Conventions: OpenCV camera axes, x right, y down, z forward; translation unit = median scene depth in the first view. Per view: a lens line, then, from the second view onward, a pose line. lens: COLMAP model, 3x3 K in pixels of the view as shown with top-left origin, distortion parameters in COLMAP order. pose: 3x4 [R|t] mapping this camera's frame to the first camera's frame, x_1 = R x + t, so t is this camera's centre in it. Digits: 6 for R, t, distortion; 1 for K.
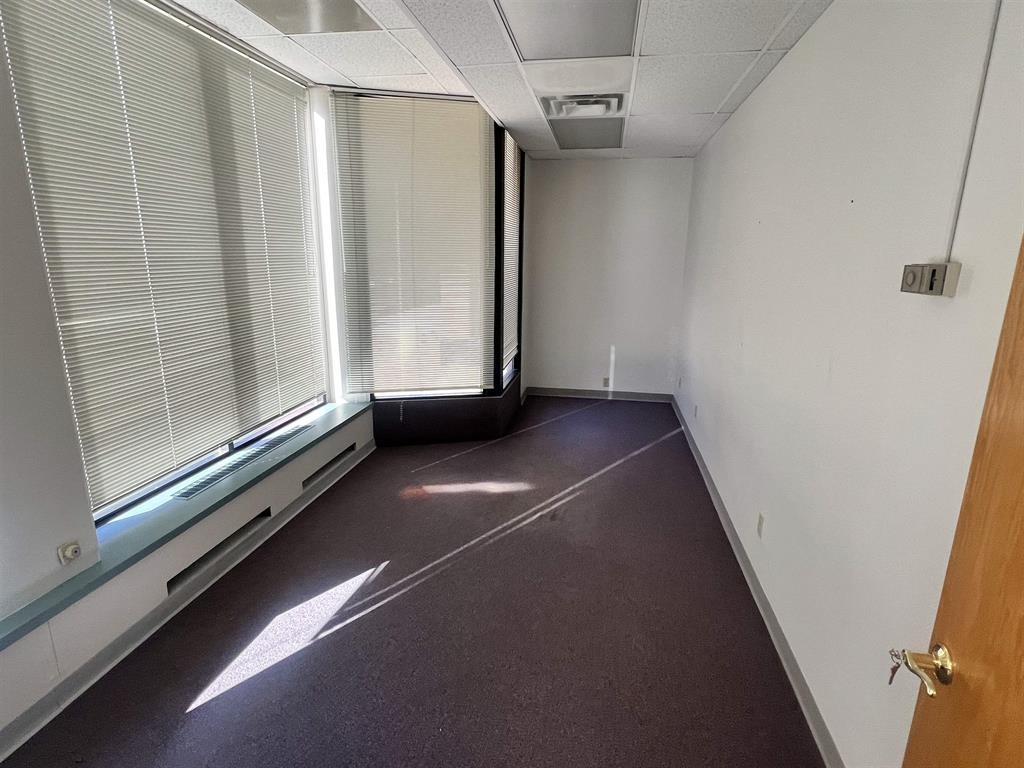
lens RADIAL K [[538.3, 0, 510.8], [0, 538.3, 385.2], [0, 0, 1]] dist [-0.001418, -0.002388]
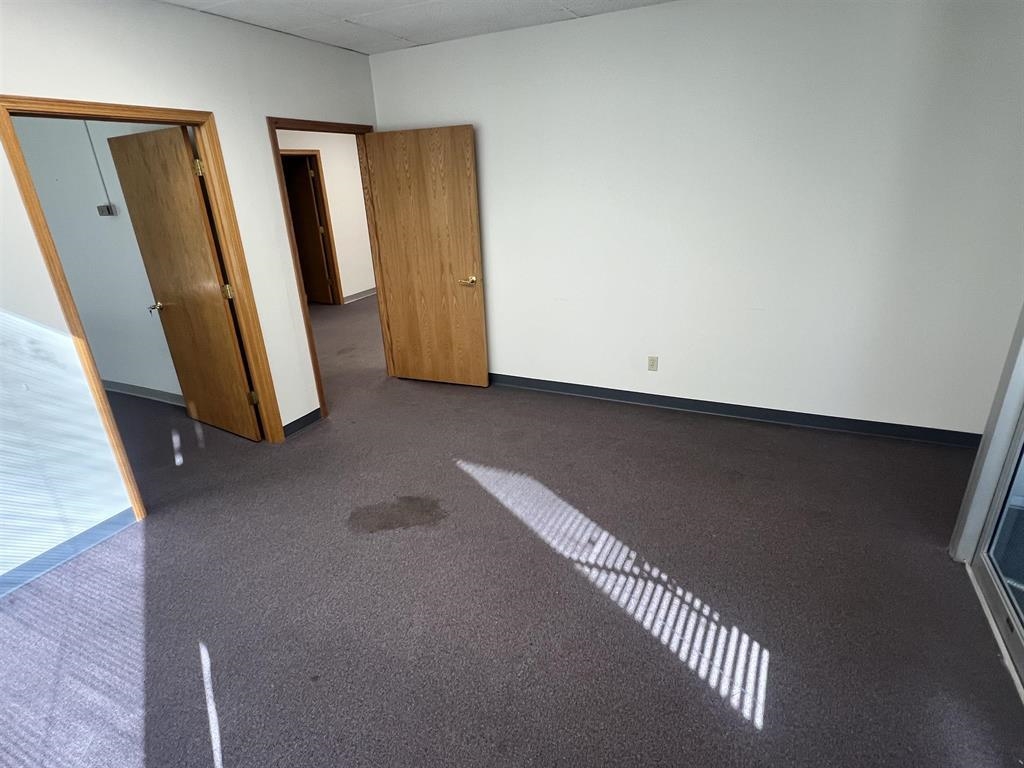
lens RADIAL K [[538.3, 0, 514.0], [0, 538.3, 387.8], [0, 0, 1]] dist [-0.001418, -0.002388]
pose [[0.275292, -0.373850, 0.885692, -1.659089], [0.281894, 0.912185, 0.297414, 0.462181], [-0.919103, 0.167795, 0.356503, -2.037251]]
